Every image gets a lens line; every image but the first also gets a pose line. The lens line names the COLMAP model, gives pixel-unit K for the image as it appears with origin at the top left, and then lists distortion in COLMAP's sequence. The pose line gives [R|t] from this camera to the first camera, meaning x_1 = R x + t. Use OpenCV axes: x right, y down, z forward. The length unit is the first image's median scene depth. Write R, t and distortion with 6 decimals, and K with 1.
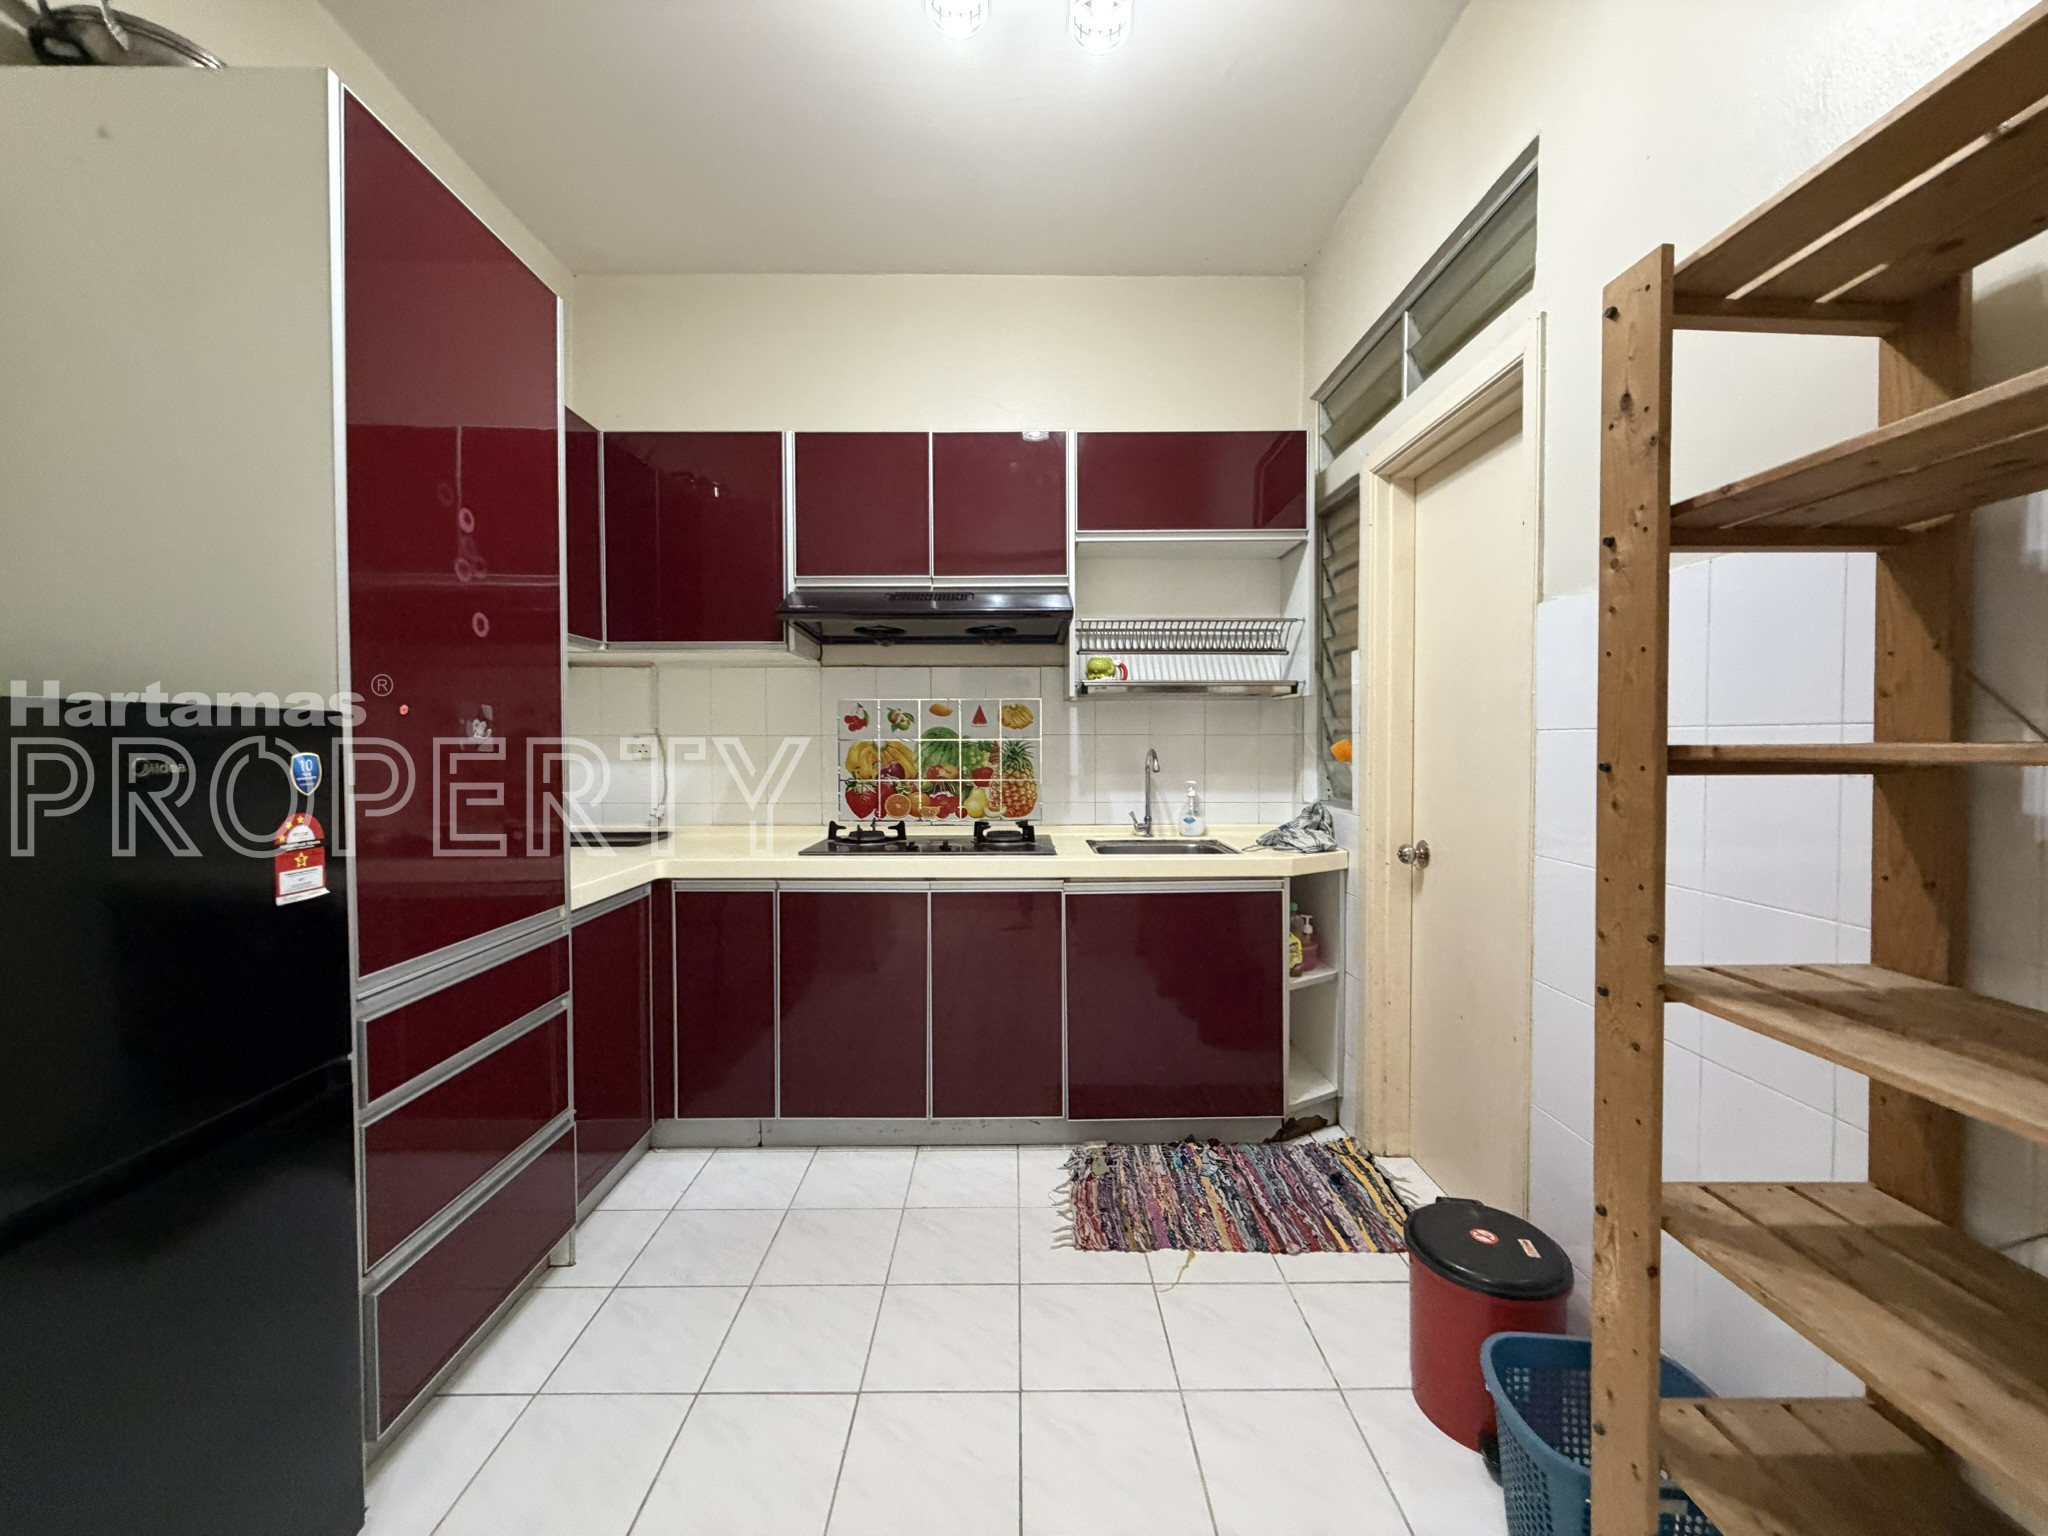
lens RADIAL K [[818.2, 0, 1022.4], [0, 818.2, 758.0], [0, 0, 1]] dist [0.000554, 0.000242]
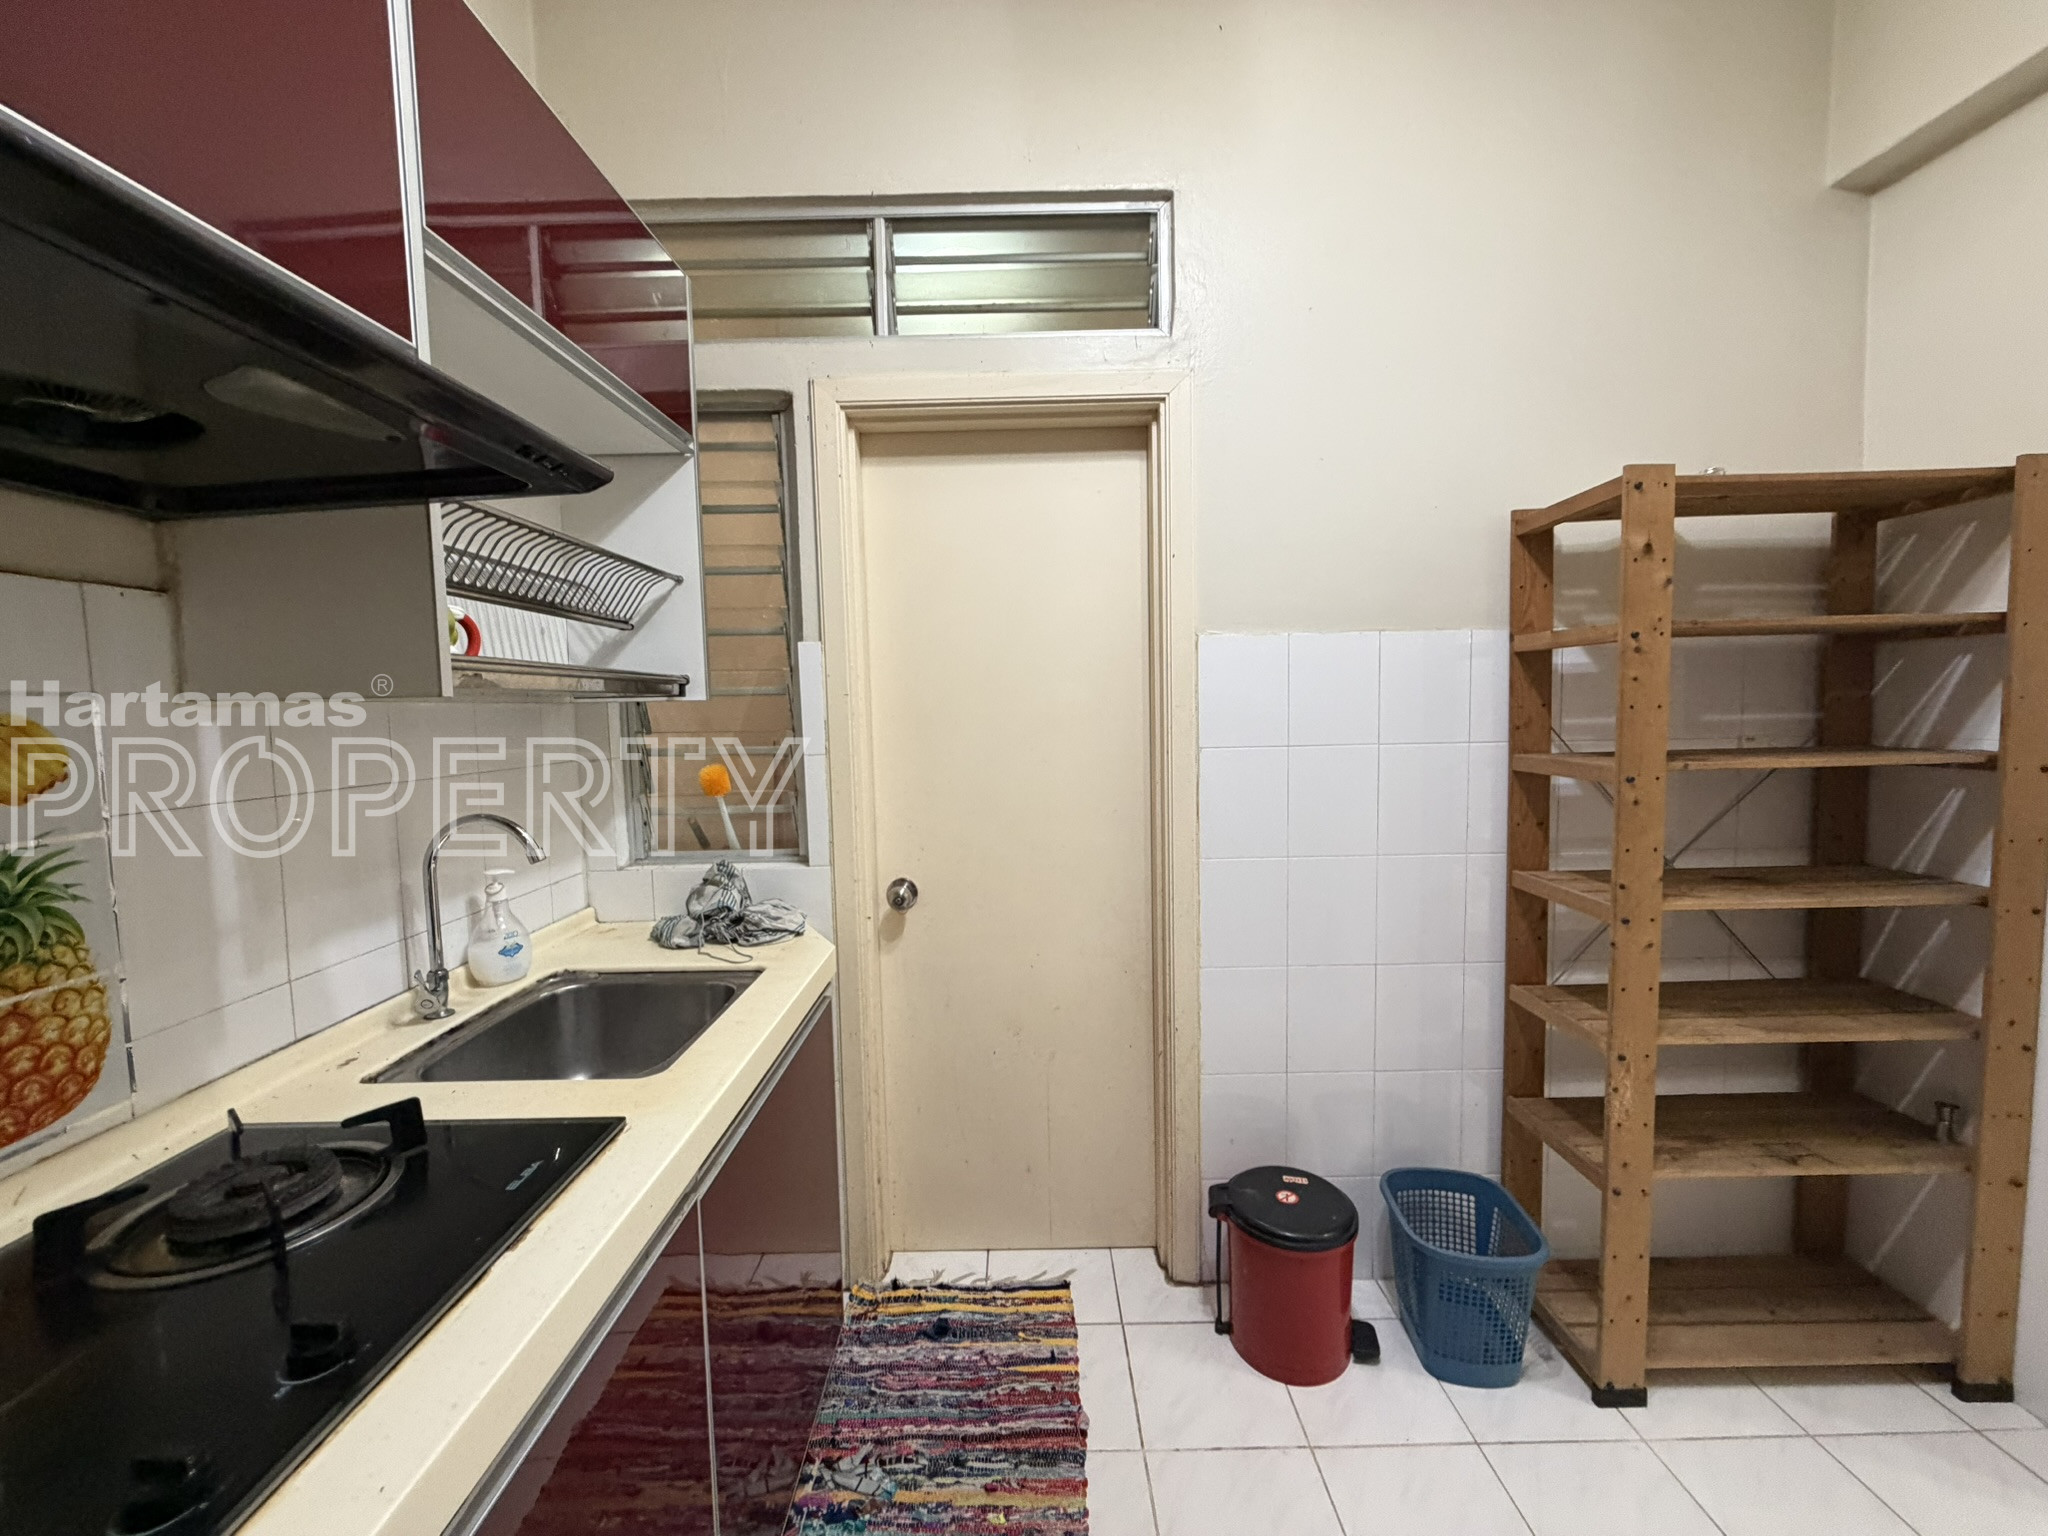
lens RADIAL K [[818.2, 0, 1022.2], [0, 818.2, 760.8], [0, 0, 1]] dist [0.000554, 0.000242]
pose [[0.009699, -0.069660, 0.997524, -0.366644], [0.043139, 0.996671, 0.069181, -0.078134], [-0.999022, 0.042362, 0.012672, 0.917845]]
